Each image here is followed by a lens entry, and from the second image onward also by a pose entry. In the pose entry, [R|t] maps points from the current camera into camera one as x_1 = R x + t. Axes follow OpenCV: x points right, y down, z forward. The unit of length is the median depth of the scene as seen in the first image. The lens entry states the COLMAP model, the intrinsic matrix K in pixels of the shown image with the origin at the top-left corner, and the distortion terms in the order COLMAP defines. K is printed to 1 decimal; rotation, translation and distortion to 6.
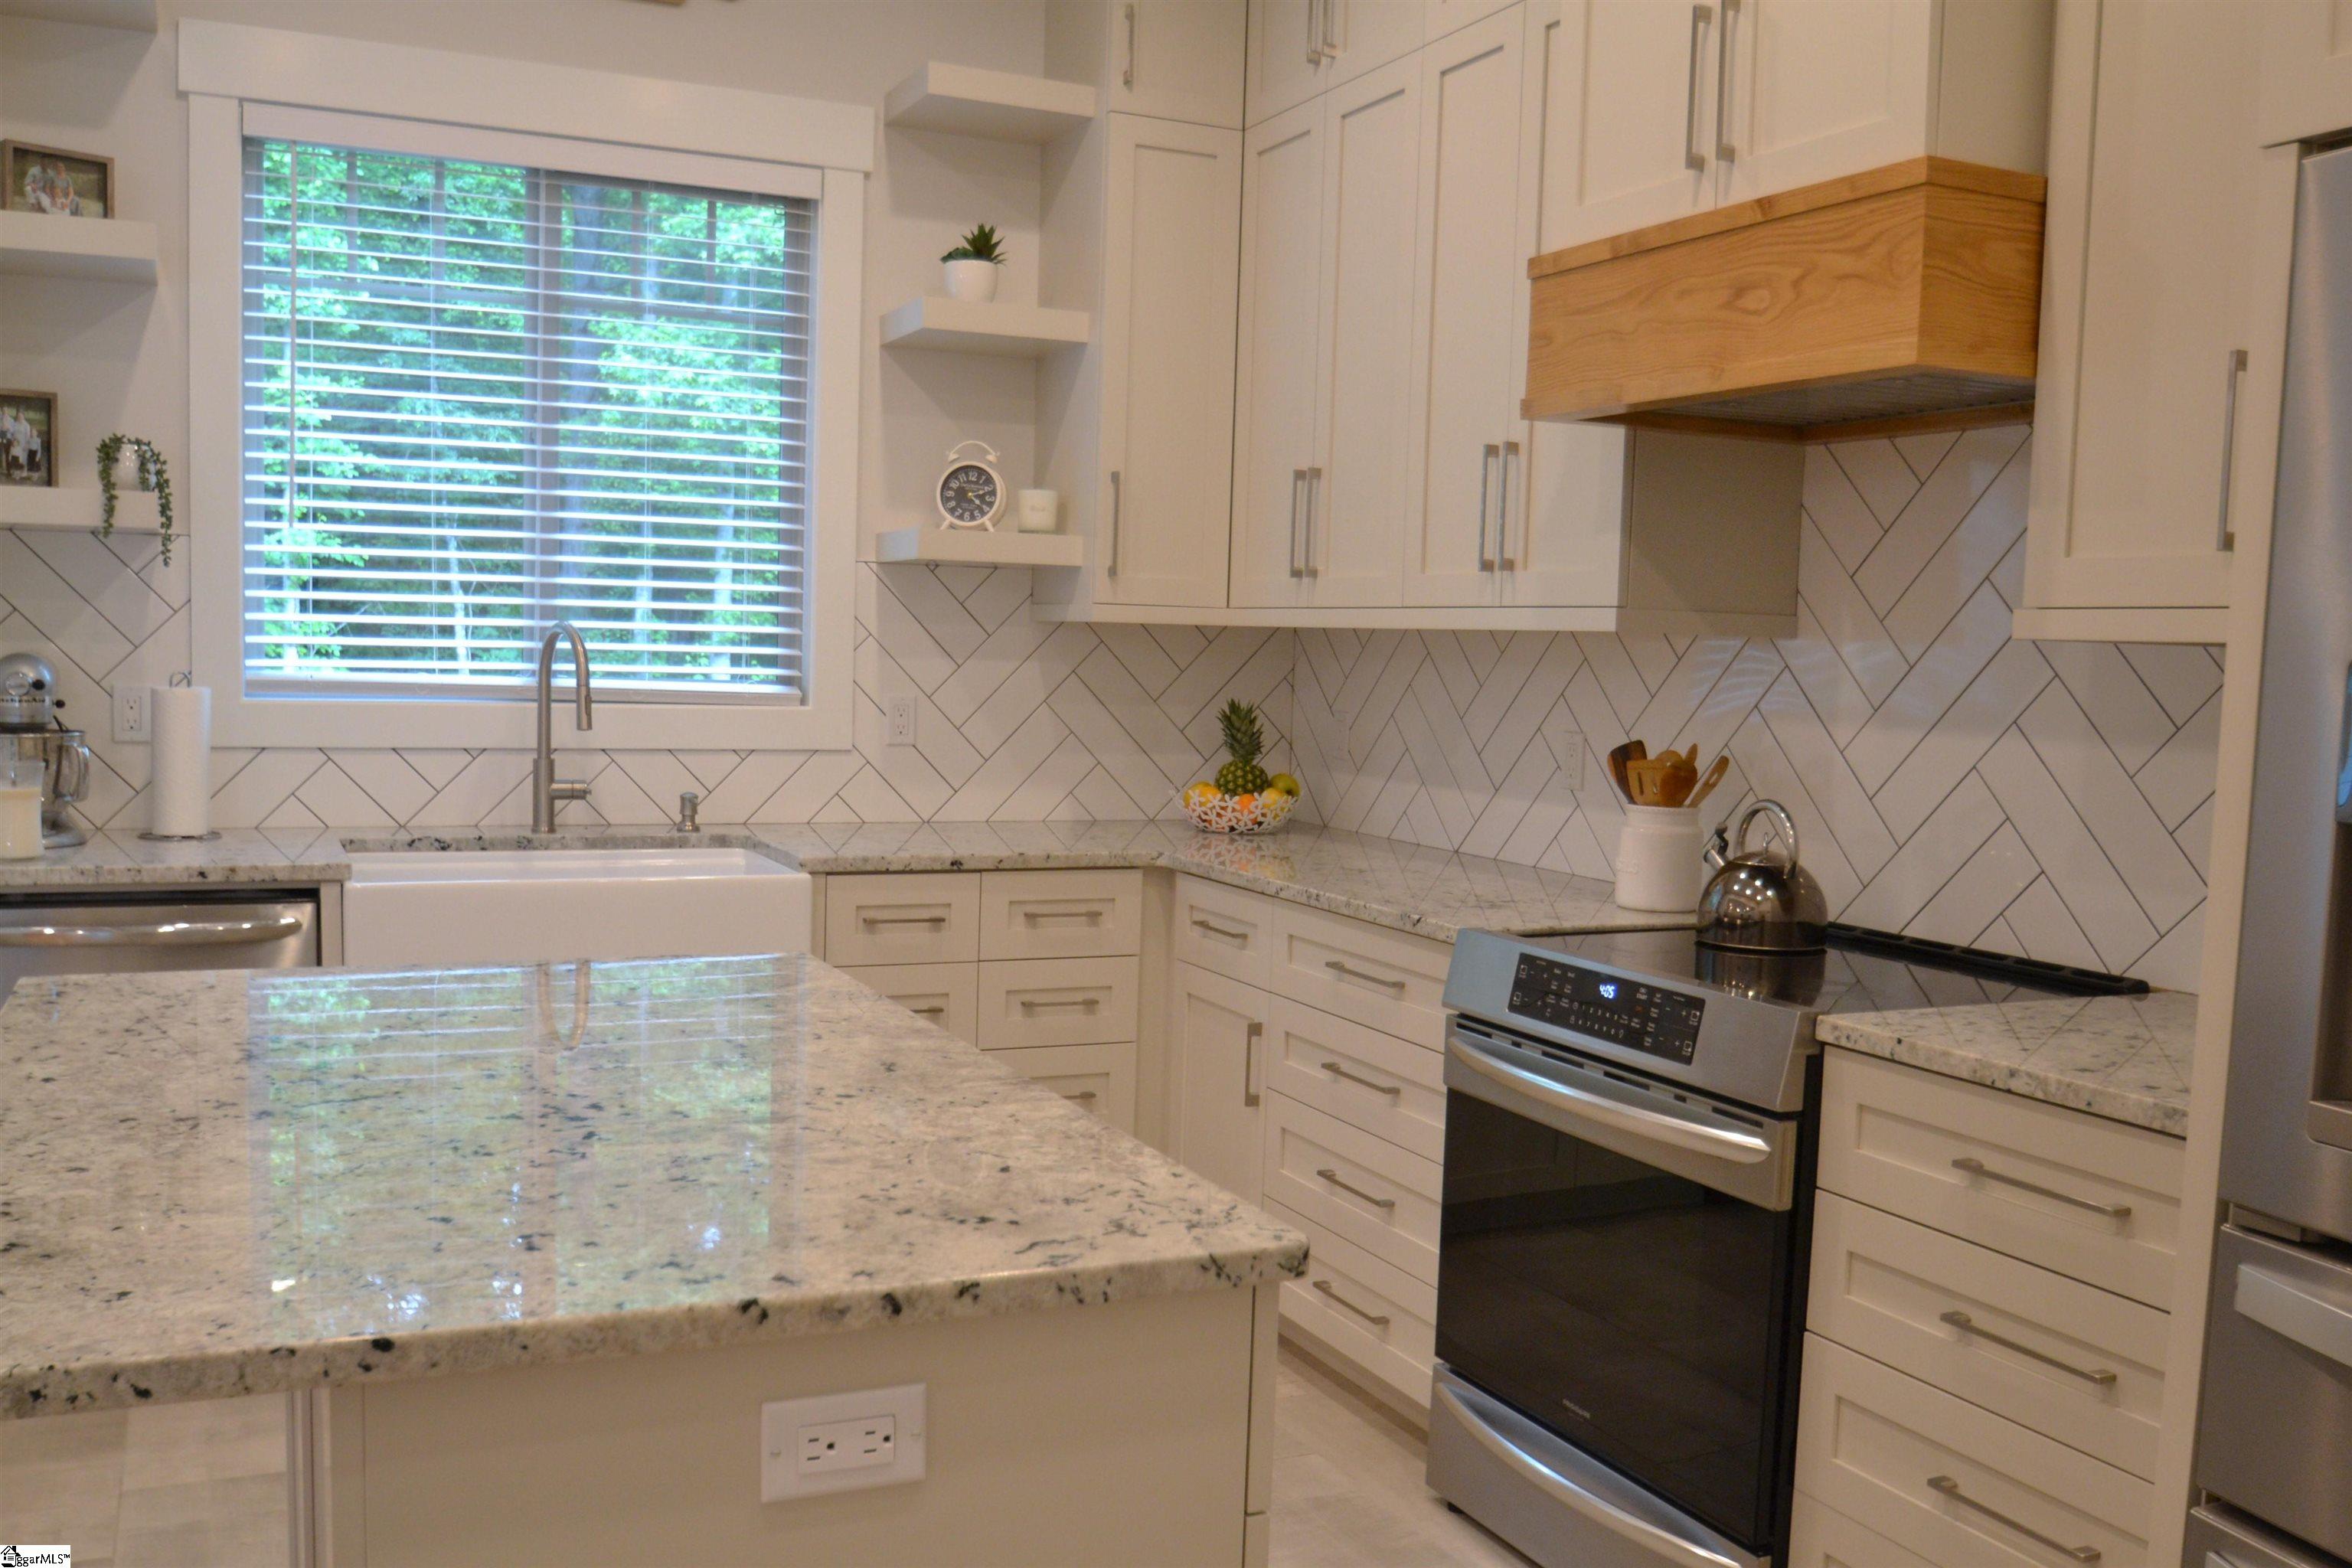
lens RADIAL K [[2049.7, 0, 1171.7], [0, 2049.7, 860.2], [0, 0, 1]] dist [-0.069019, 0.019126]
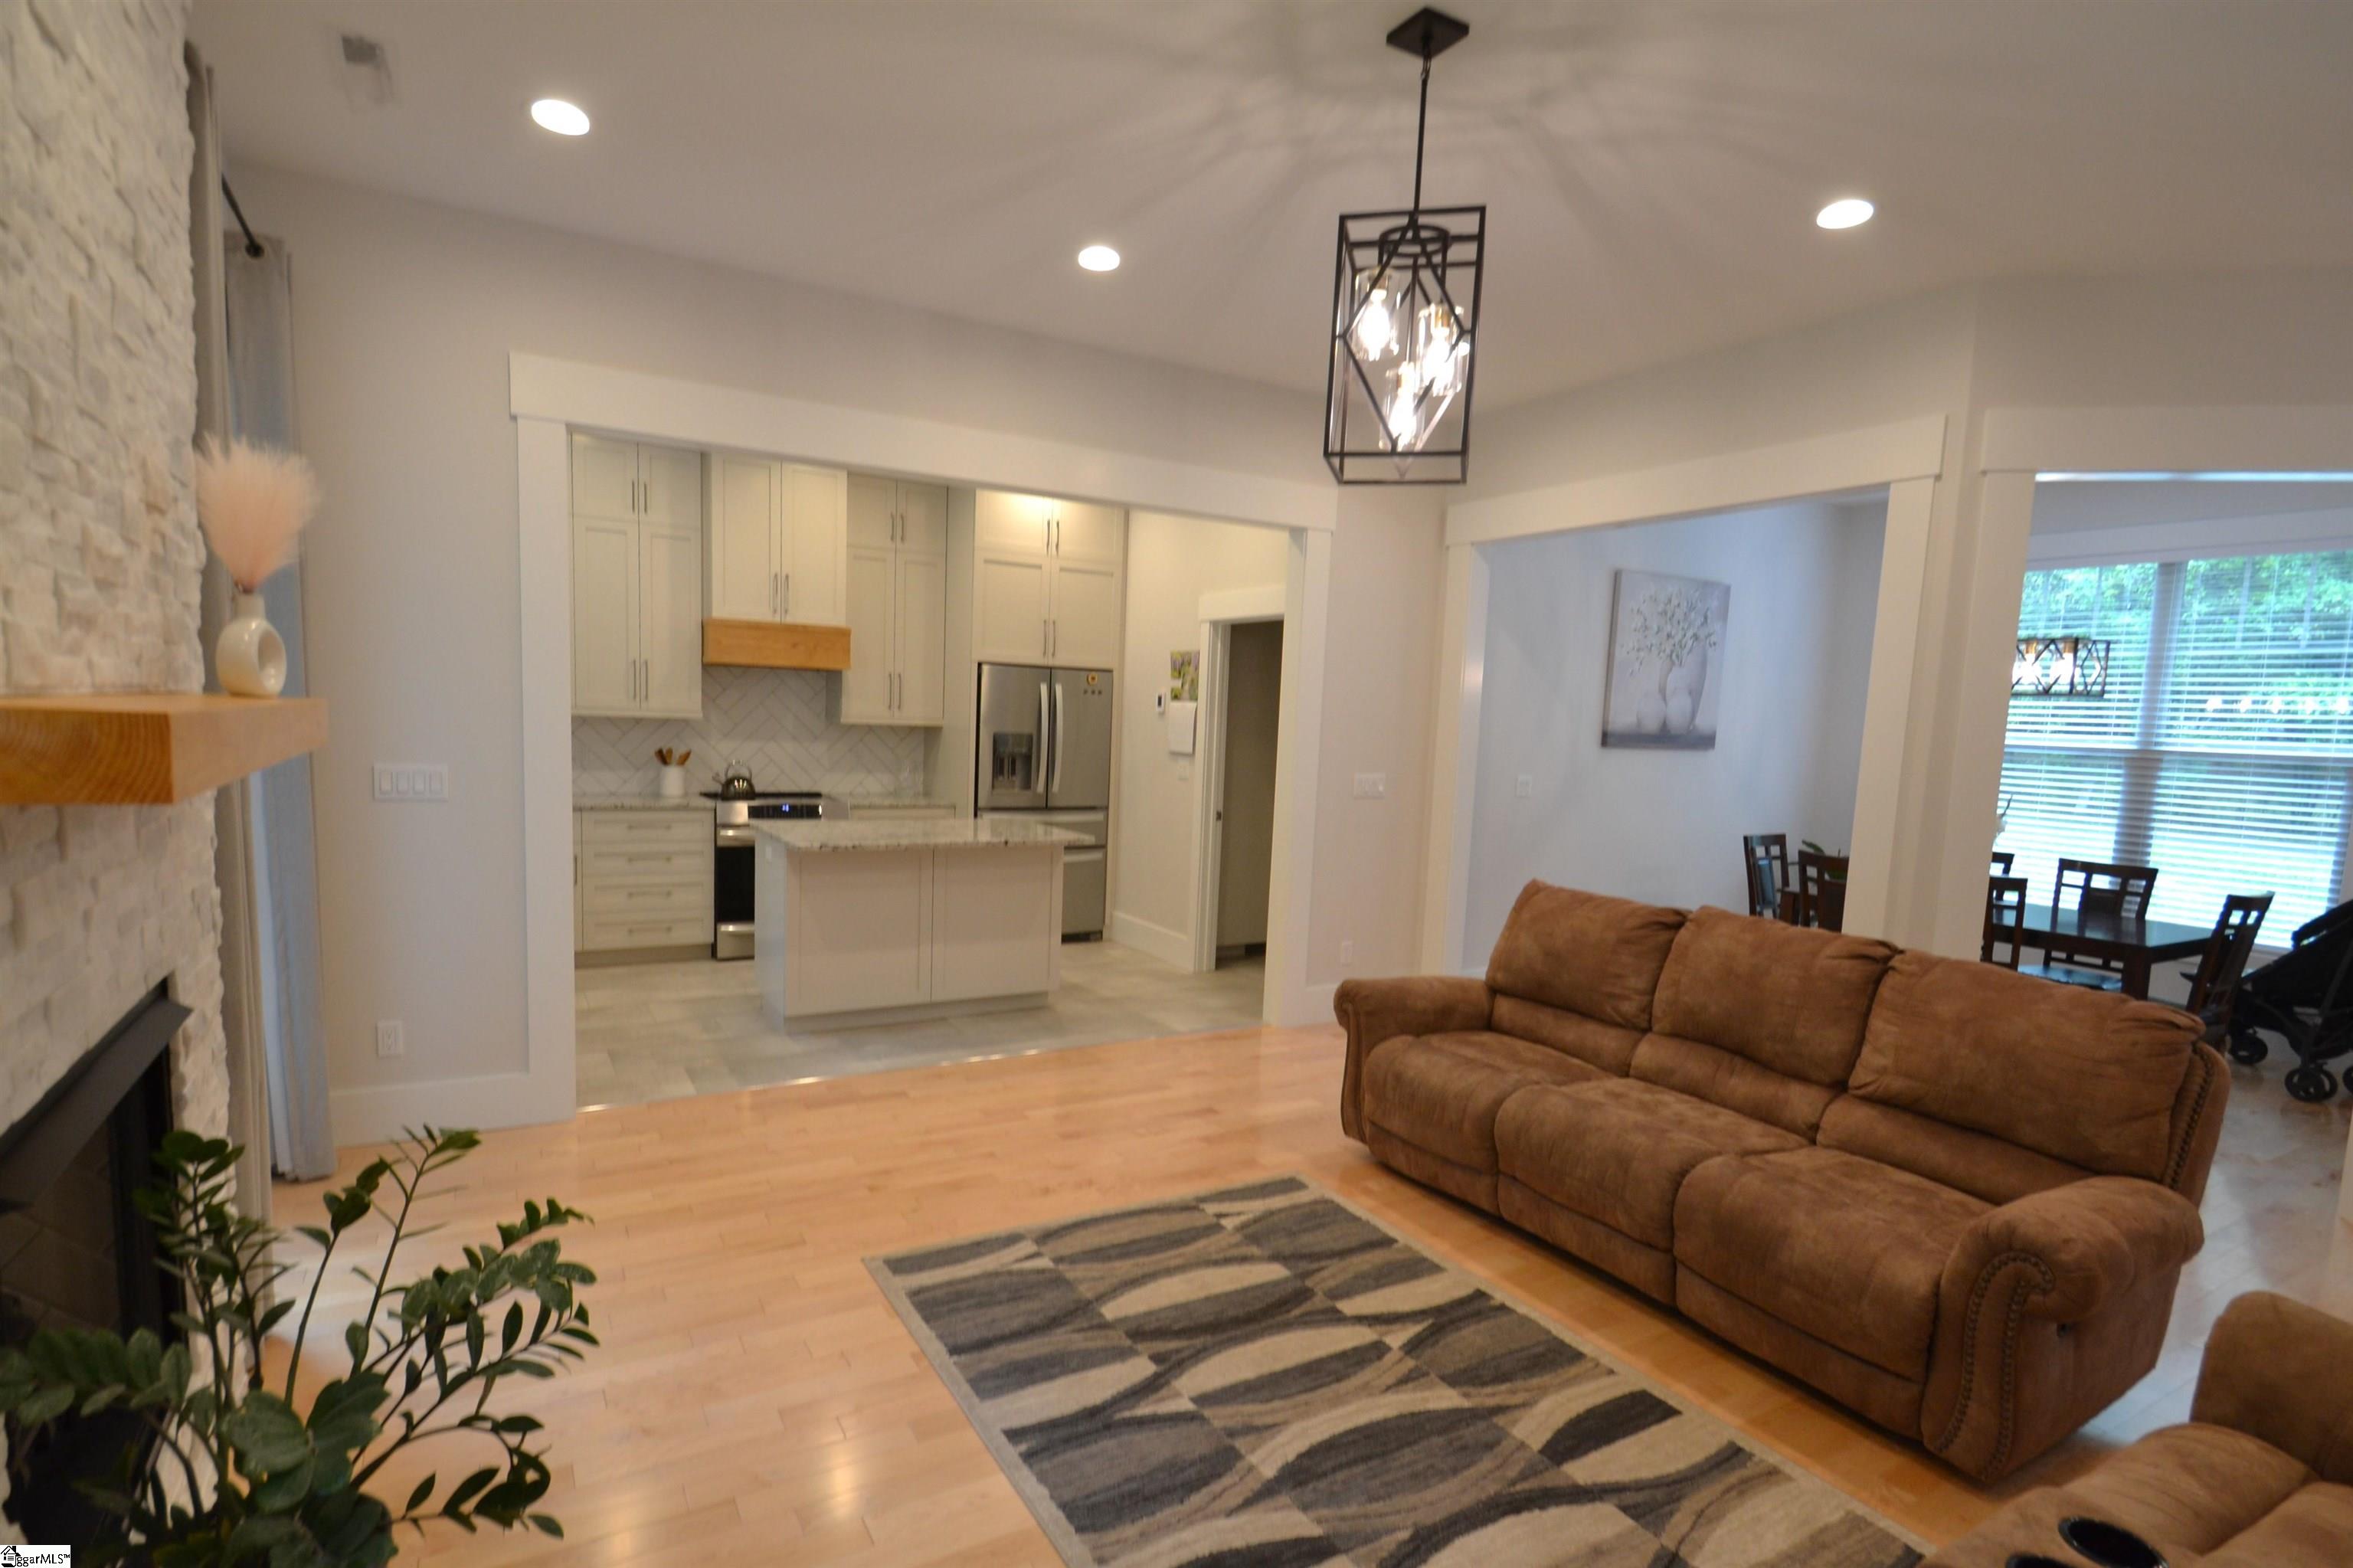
lens RADIAL K [[1144.2, 0, 1143.4], [0, 1144.2, 842.1], [0, 0, 1]] dist [-0.000334, -0.001090]
pose [[-0.083220, -0.145016, 0.985923, -1.737061], [0.062506, 0.986647, 0.150399, -0.140161], [-0.994569, 0.074142, -0.073045, 0.351951]]
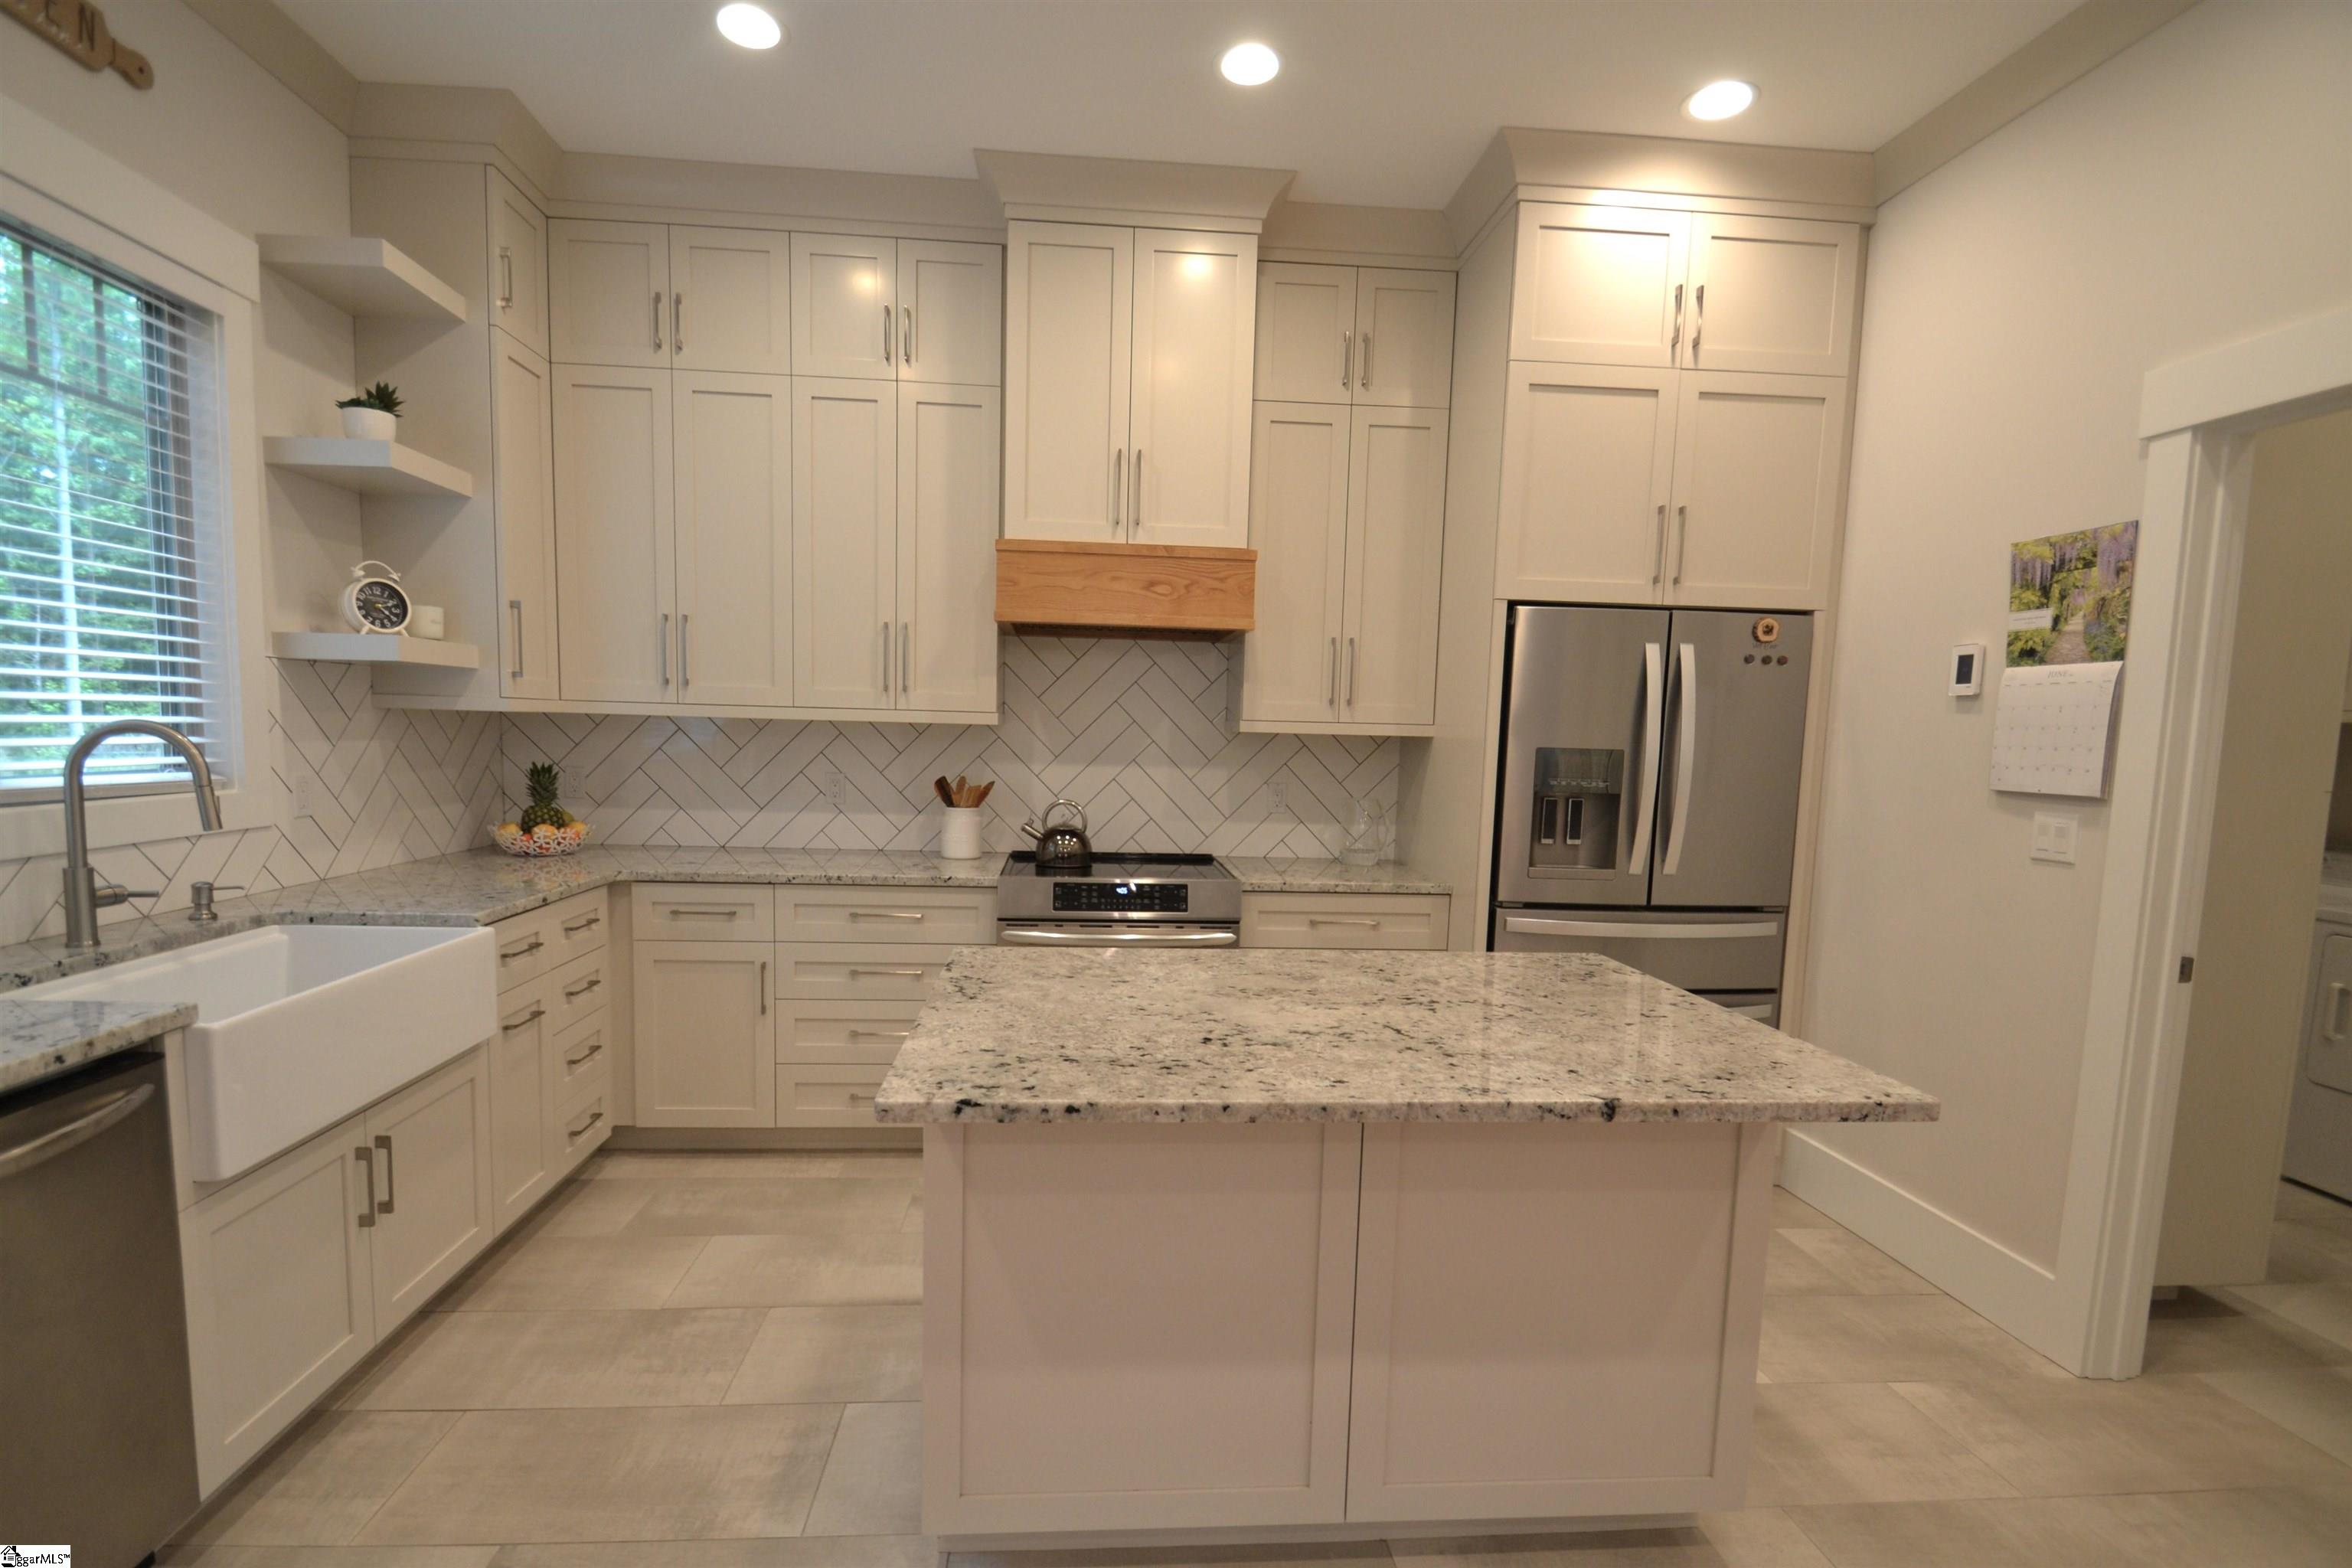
lens RADIAL K [[1057.4, 0, 1154.1], [0, 1057.4, 842.7], [0, 0, 1]] dist [0.007168, -0.008715]
pose [[0.355311, -0.120180, 0.926990, -0.672382], [0.081190, 0.991920, 0.097478, -0.078592], [-0.931215, 0.040627, 0.362198, 0.431729]]
